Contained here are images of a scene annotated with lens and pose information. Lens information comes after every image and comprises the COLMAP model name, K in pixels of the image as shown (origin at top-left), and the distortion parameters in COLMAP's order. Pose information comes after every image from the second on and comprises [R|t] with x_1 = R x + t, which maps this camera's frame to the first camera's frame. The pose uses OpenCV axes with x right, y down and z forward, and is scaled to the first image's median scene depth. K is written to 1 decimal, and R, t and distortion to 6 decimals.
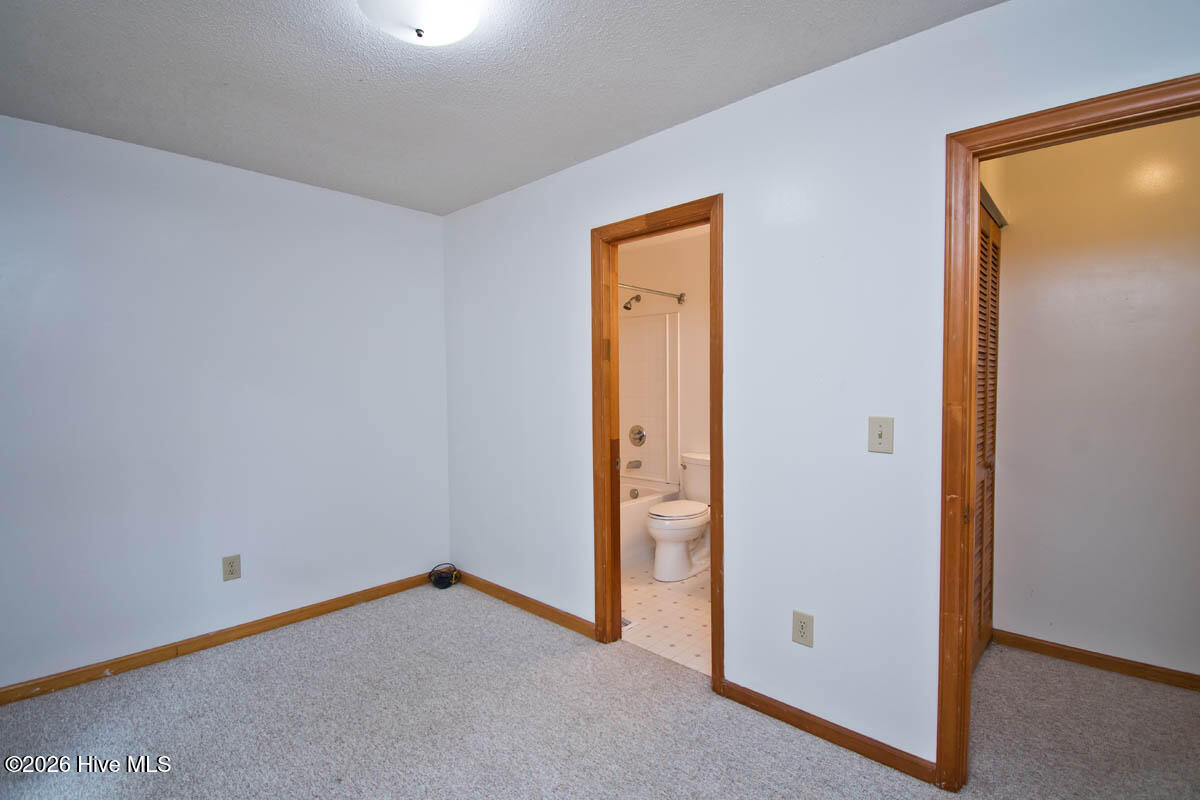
lens RADIAL K [[560.6, 0, 591.8], [0, 560.6, 403.0], [0, 0, 1]] dist [0.025073, -0.029623]
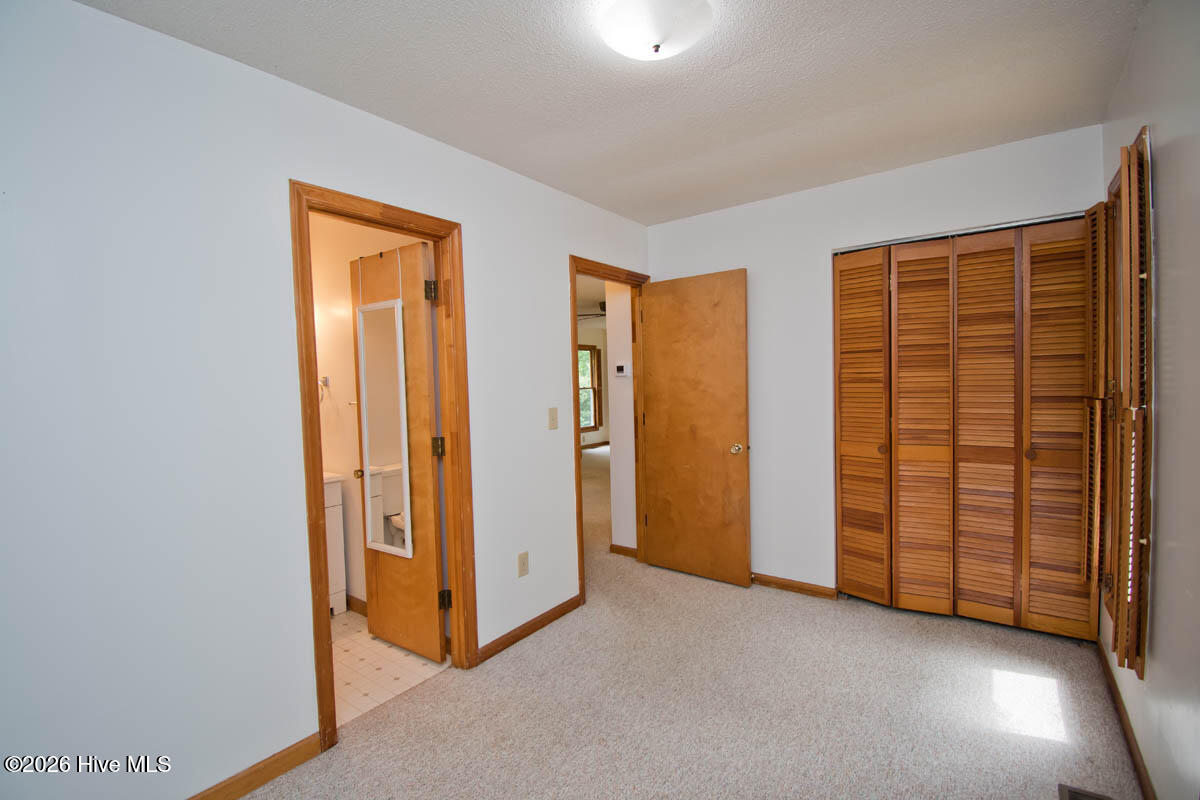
lens RADIAL K [[541.1, 0, 603.6], [0, 541.1, 402.7], [0, 0, 1]] dist [0.025427, -0.027036]
pose [[-0.135371, -0.030088, 0.990338, -1.013280], [0.069575, 0.996783, 0.039795, -0.039628], [-0.988349, 0.074290, -0.132842, 0.990100]]
